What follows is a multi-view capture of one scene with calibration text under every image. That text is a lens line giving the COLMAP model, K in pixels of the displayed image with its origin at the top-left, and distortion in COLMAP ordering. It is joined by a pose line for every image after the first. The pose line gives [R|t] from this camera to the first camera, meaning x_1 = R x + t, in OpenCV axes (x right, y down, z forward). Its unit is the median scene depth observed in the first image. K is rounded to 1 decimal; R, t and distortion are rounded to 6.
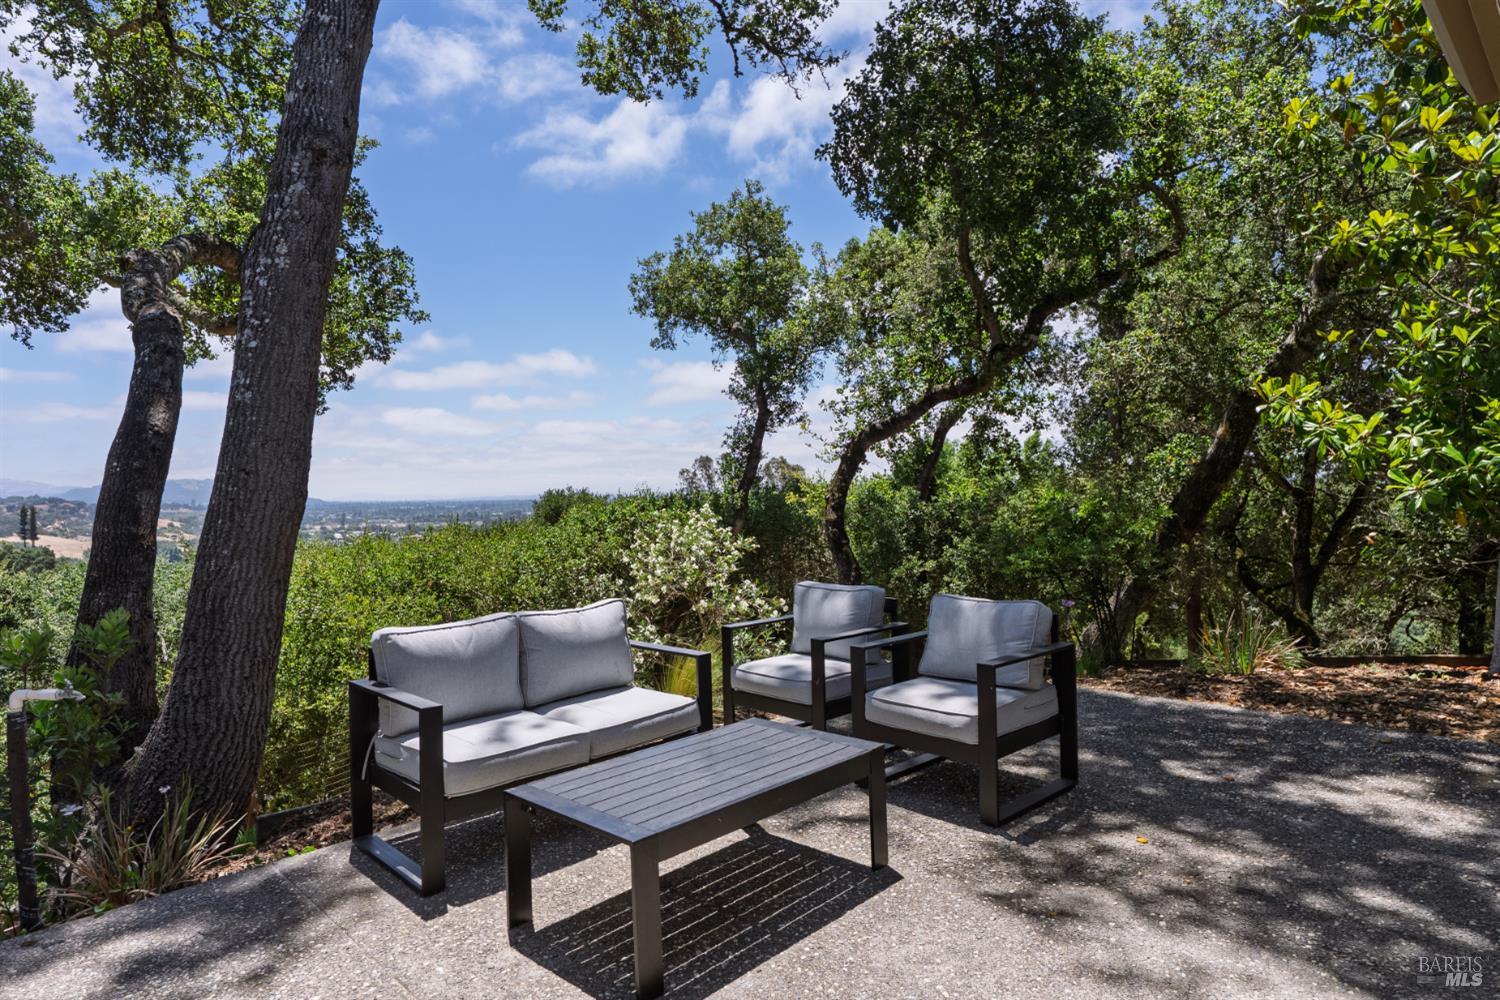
lens RADIAL K [[854.7, 0, 750.0], [0, 854.7, 500.0], [0, 0, 1]] dist [0.004615, 0.001045]
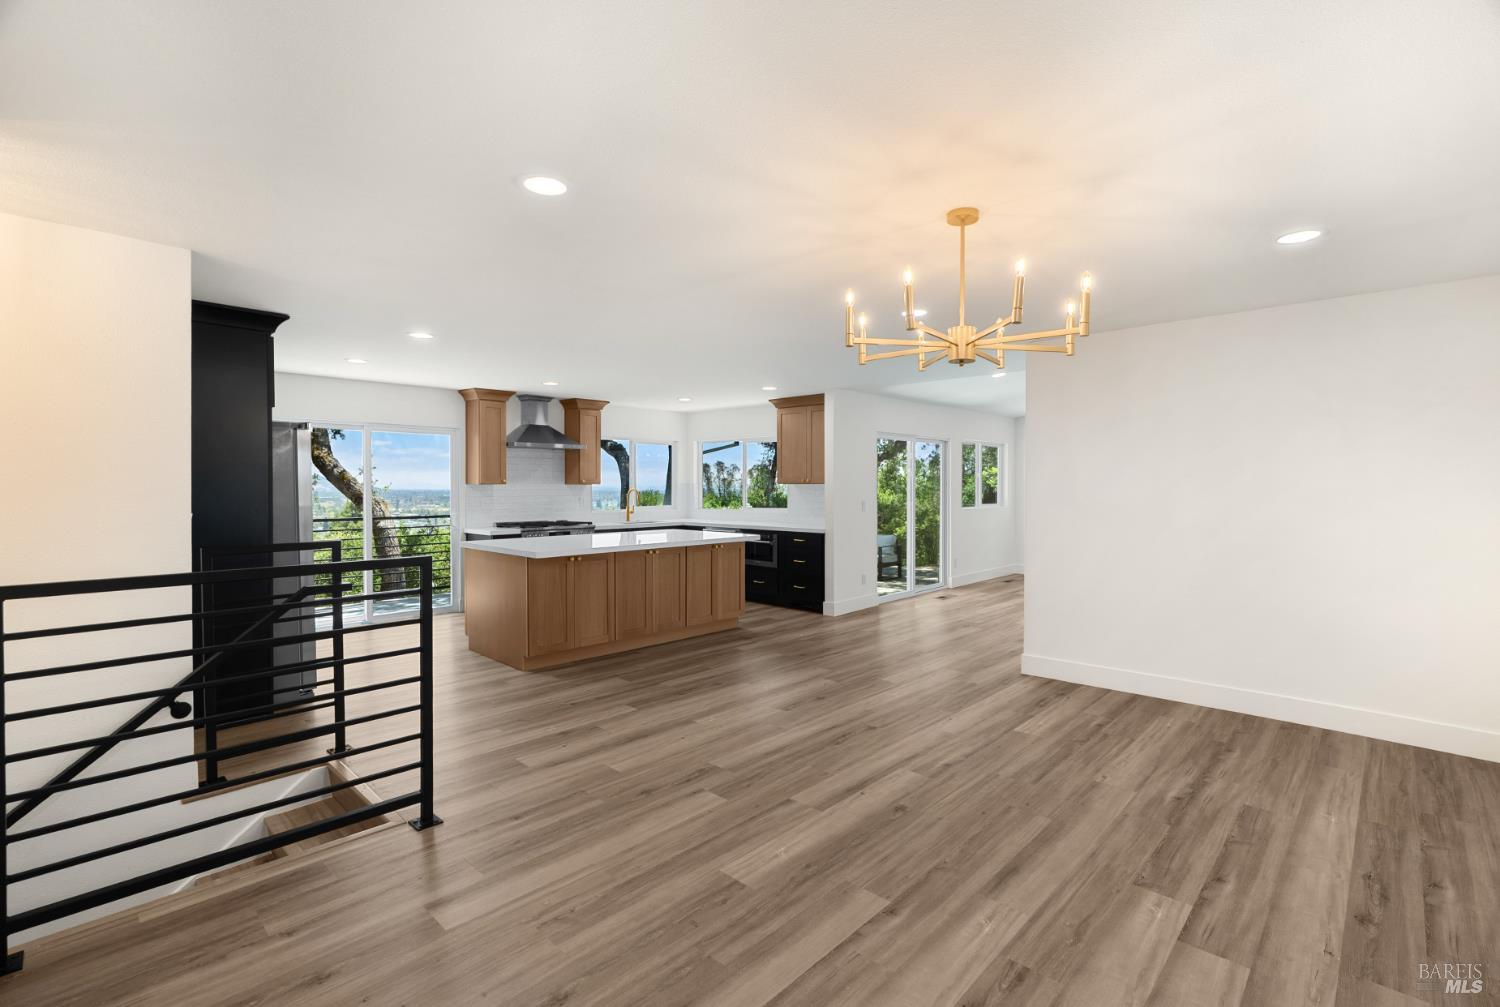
lens RADIAL K [[682.0, 0, 752.1], [0, 682.0, 496.9], [0, 0, 1]] dist [-0.021520, 0.010092]
pose [[0.999096, 0.018420, 0.038320, -0.108793], [-0.018555, 0.999823, 0.003172, -0.015085], [-0.038255, -0.003880, 0.999260, -0.496516]]
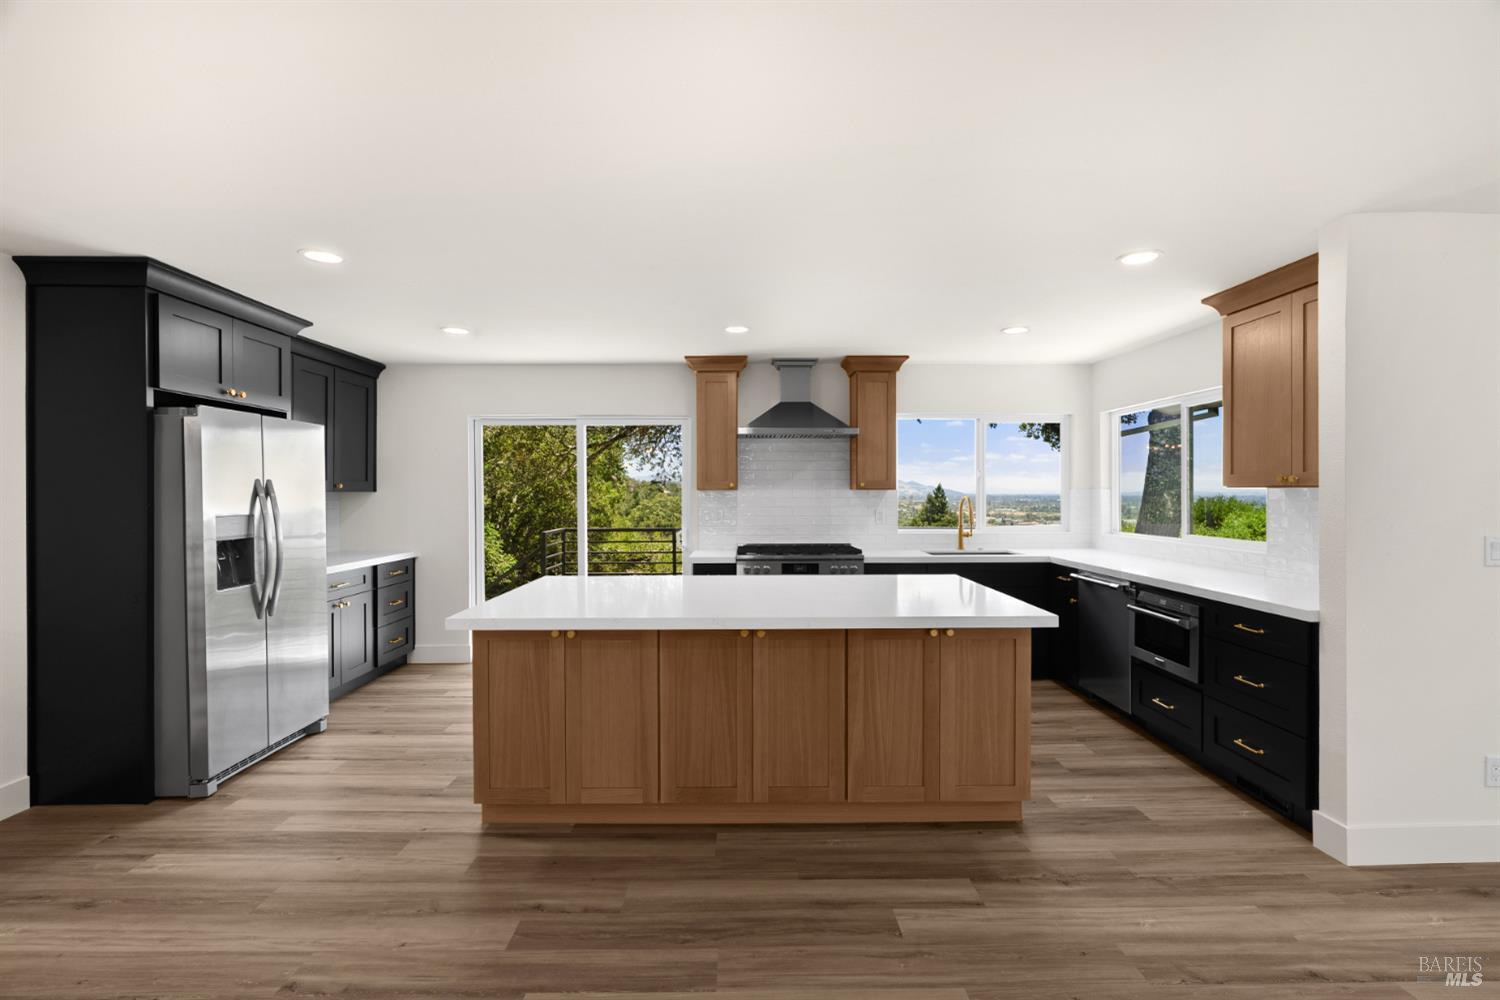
lens RADIAL K [[687.0, 0, 754.9], [0, 687.0, 495.8], [0, 0, 1]] dist [-0.003329, 0.000682]
pose [[0.726730, 0.022112, -0.686567, -0.037637], [-0.020291, 0.999737, 0.010720, -0.019444], [0.686623, 0.006140, 0.726987, -0.285671]]
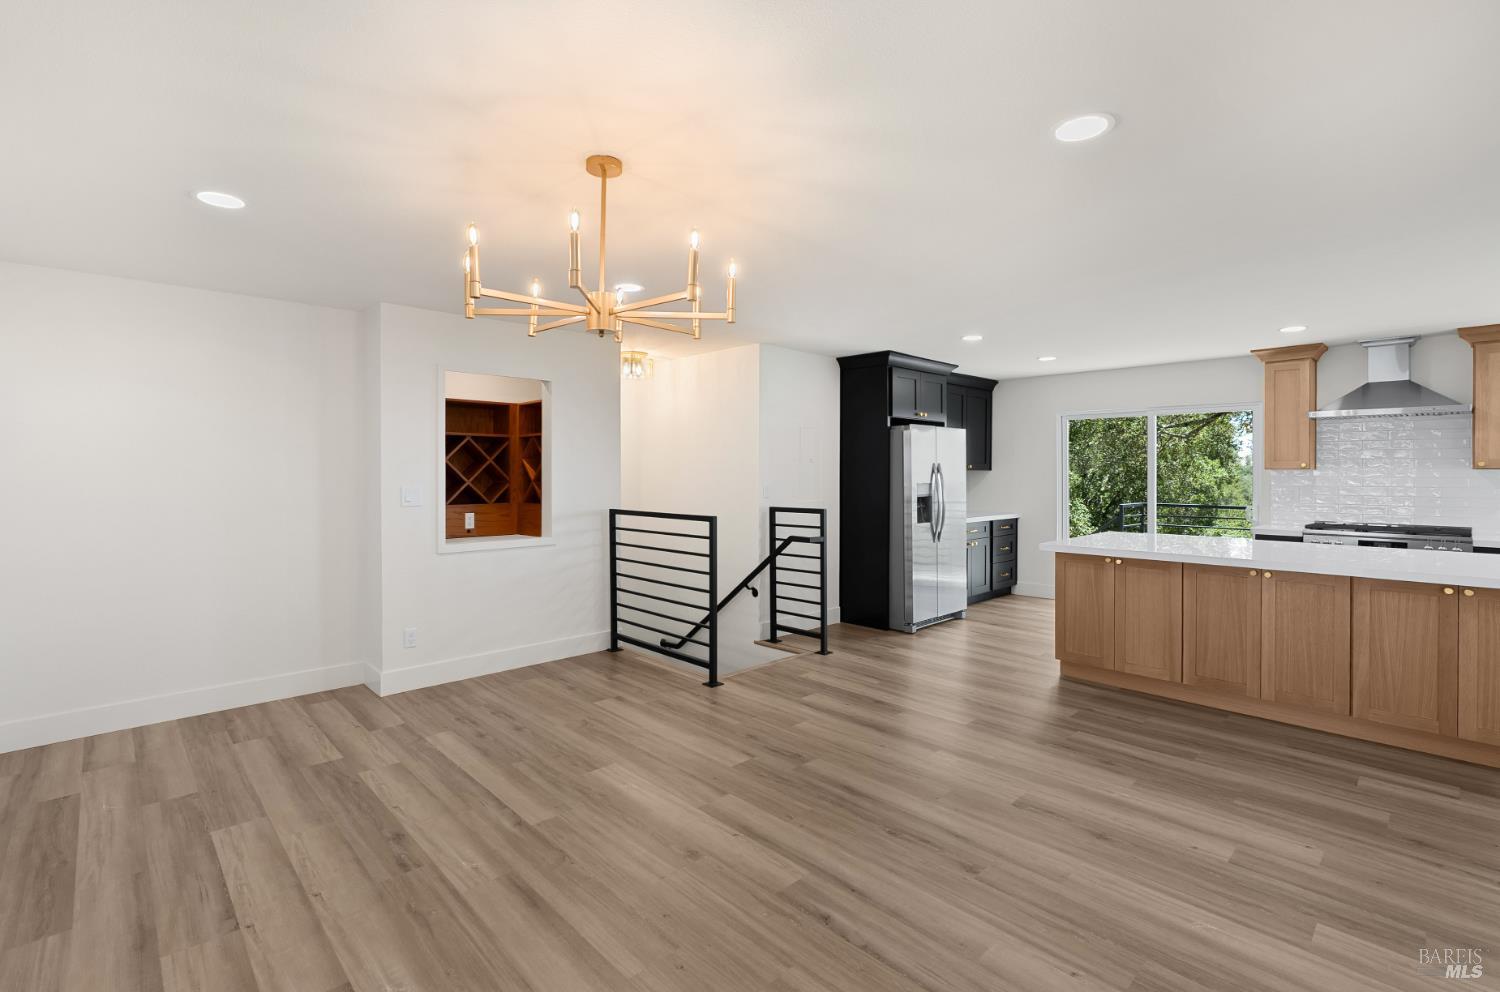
lens RADIAL K [[686.6, 0, 751.5], [0, 686.6, 474.6], [0, 0, 1]] dist [-0.005765, 0.000567]
pose [[-0.006889, 0.023796, -0.999693, 0.066084], [-0.011943, 0.999644, 0.023877, -0.020562], [0.999905, 0.012104, -0.006602, -0.328444]]
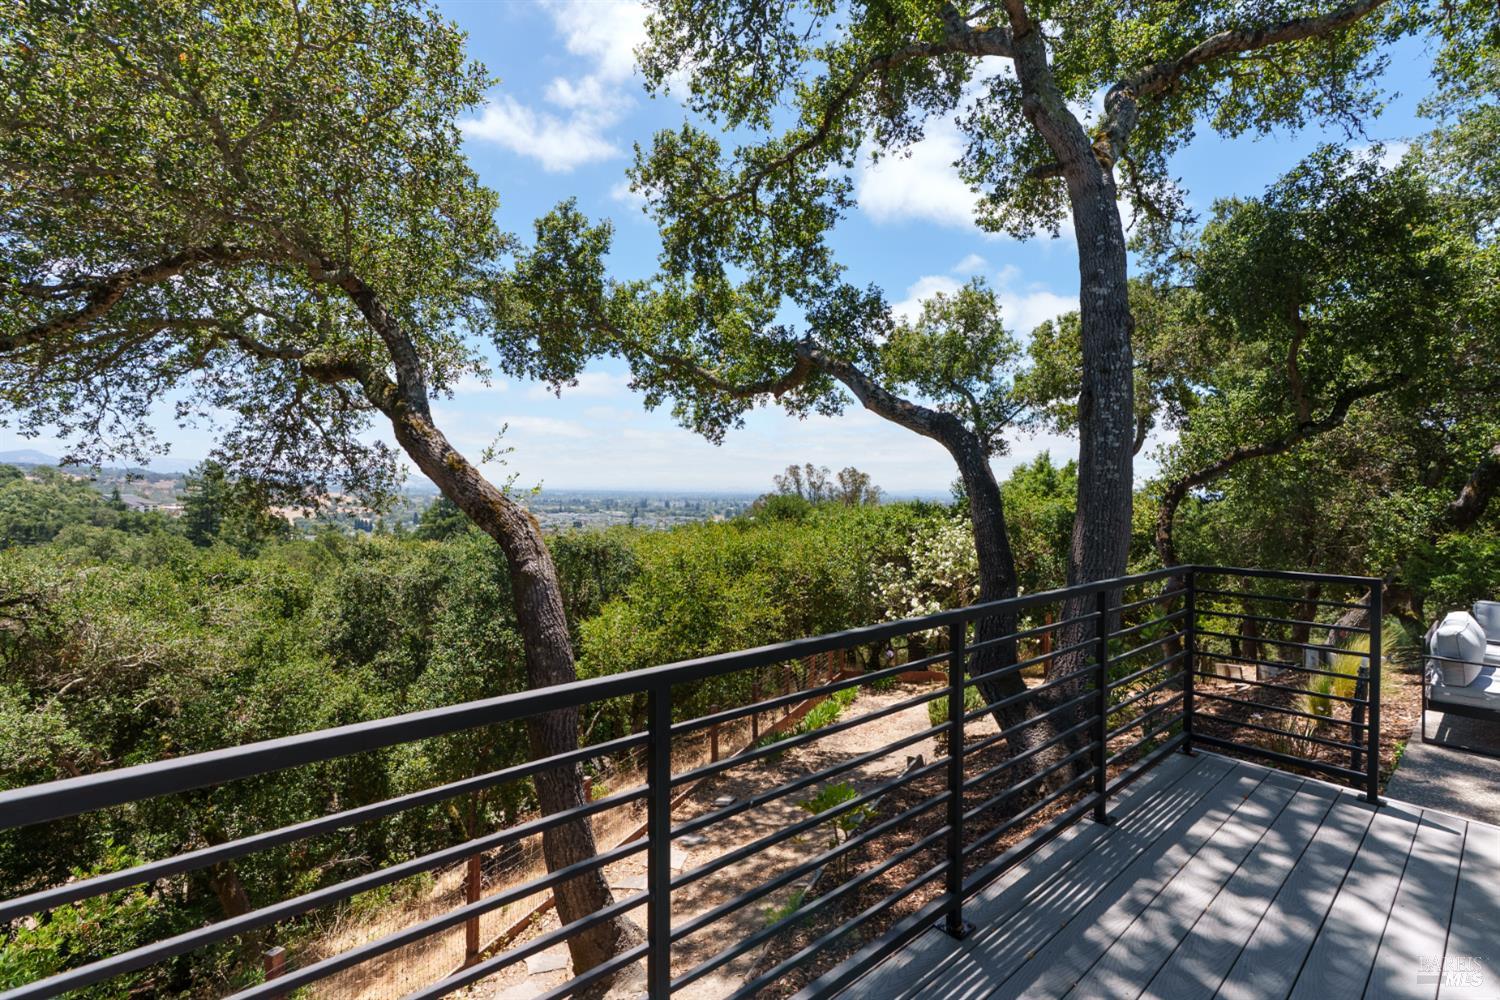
lens RADIAL K [[673.0, 0, 751.8], [0, 673.0, 504.1], [0, 0, 1]] dist [-0.001000, 0.000110]
pose [[0.997858, 0.035181, -0.055150, -0.346218], [-0.034540, 0.999325, 0.012527, -0.016130], [0.055554, -0.010595, 0.998399, -0.103642]]
